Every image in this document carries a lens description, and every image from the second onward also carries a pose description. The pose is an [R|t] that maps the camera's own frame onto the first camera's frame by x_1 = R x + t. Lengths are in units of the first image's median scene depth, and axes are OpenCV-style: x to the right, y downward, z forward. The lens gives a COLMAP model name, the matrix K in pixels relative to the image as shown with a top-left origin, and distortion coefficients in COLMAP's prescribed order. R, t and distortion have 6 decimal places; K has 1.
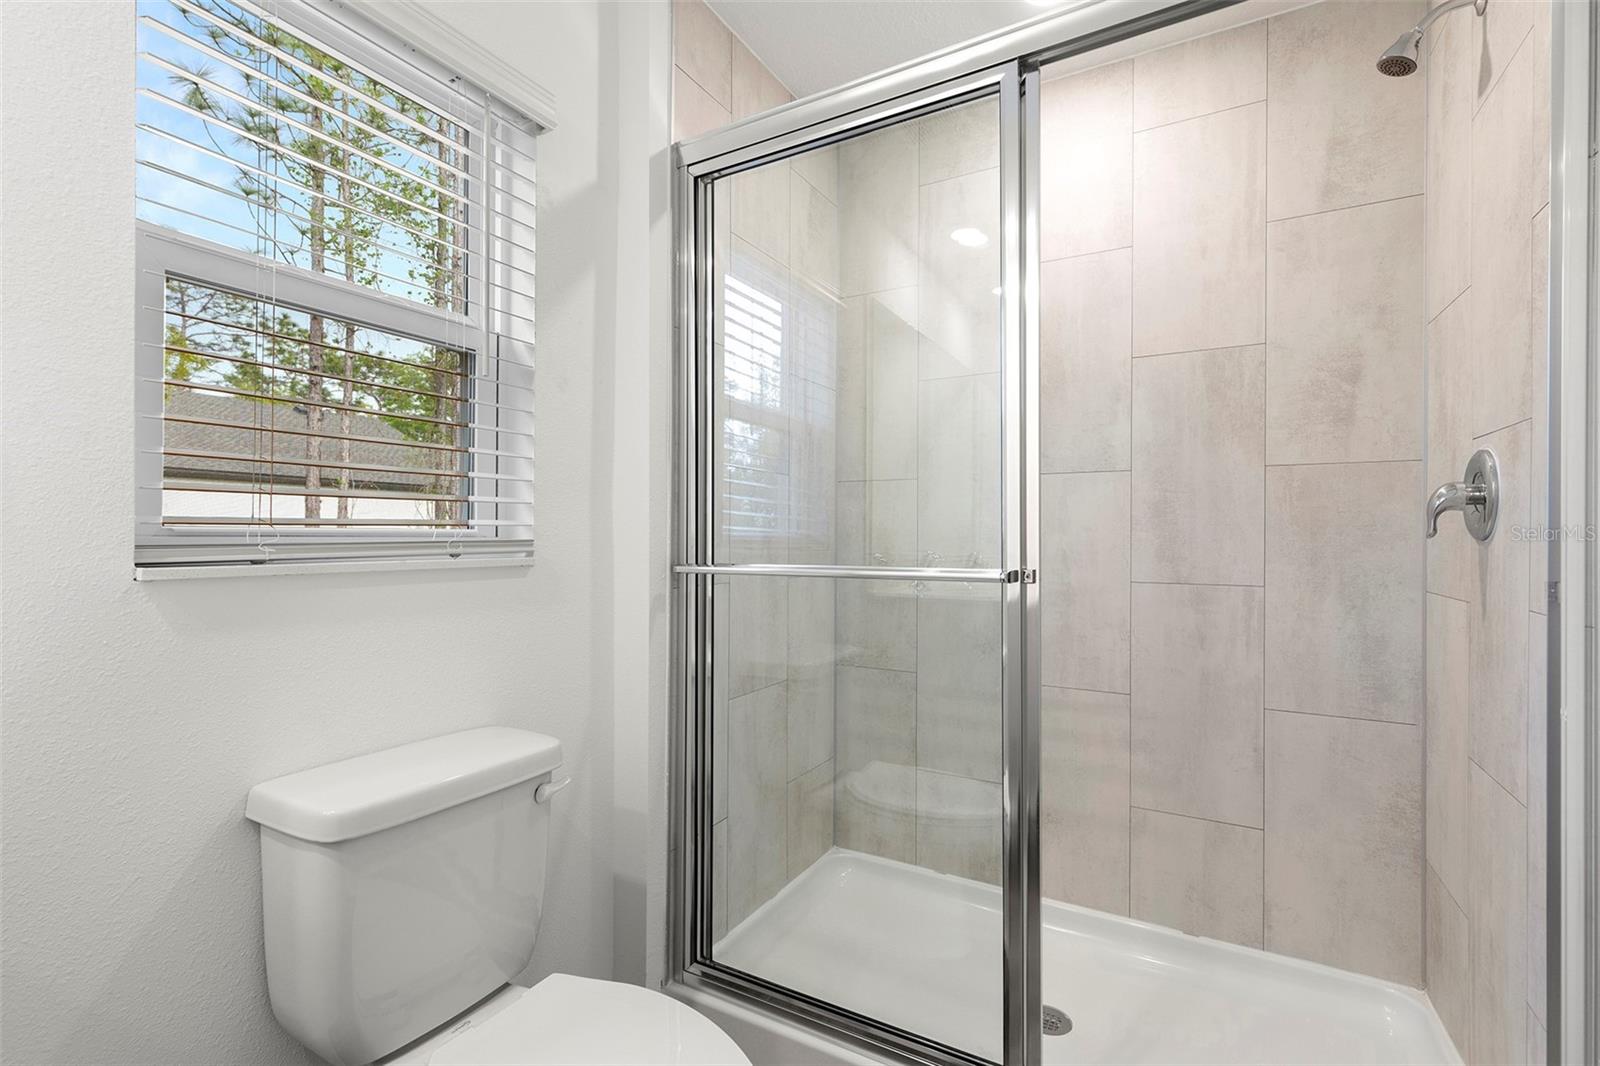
lens RADIAL K [[717.1, 0, 805.5], [0, 717.1, 536.0], [0, 0, 1]] dist [0.007834, -0.001603]
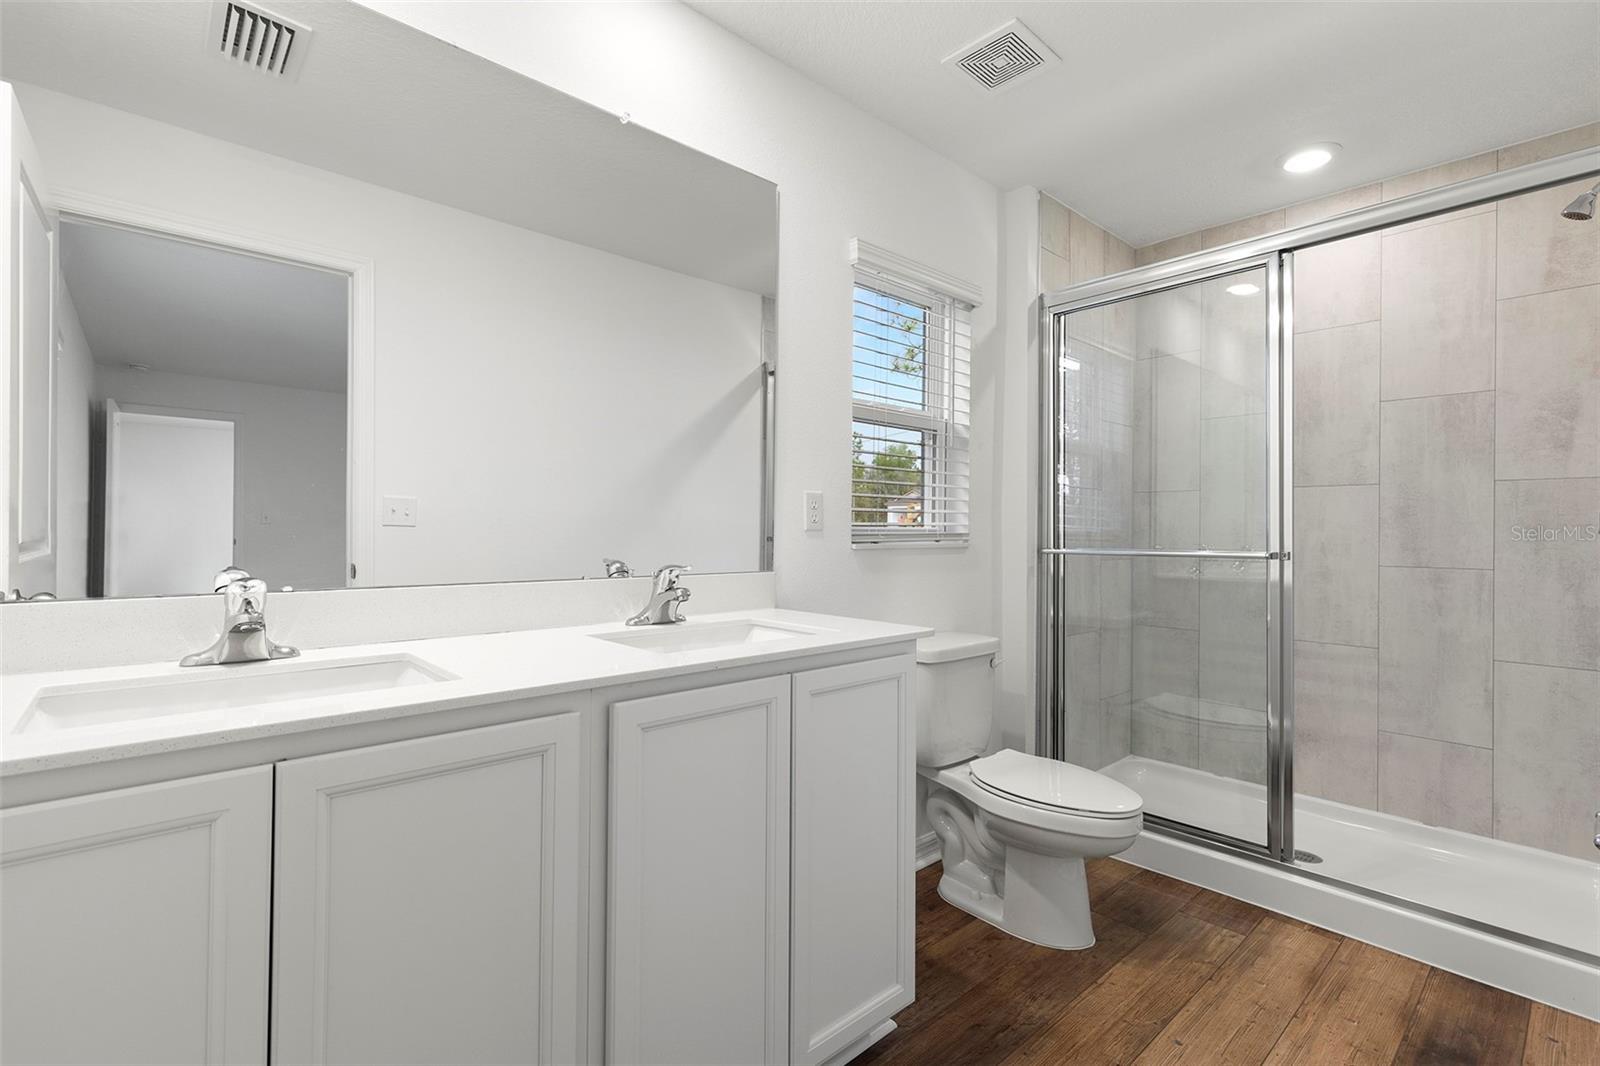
lens RADIAL K [[717.1, 0, 799.5], [0, 717.1, 530.0], [0, 0, 1]] dist [0.007834, -0.001603]
pose [[0.948303, 0.001982, -0.317361, -0.168808], [-0.002356, 0.999997, -0.000795, -0.000436], [0.317359, 0.001502, 0.948304, -0.695235]]
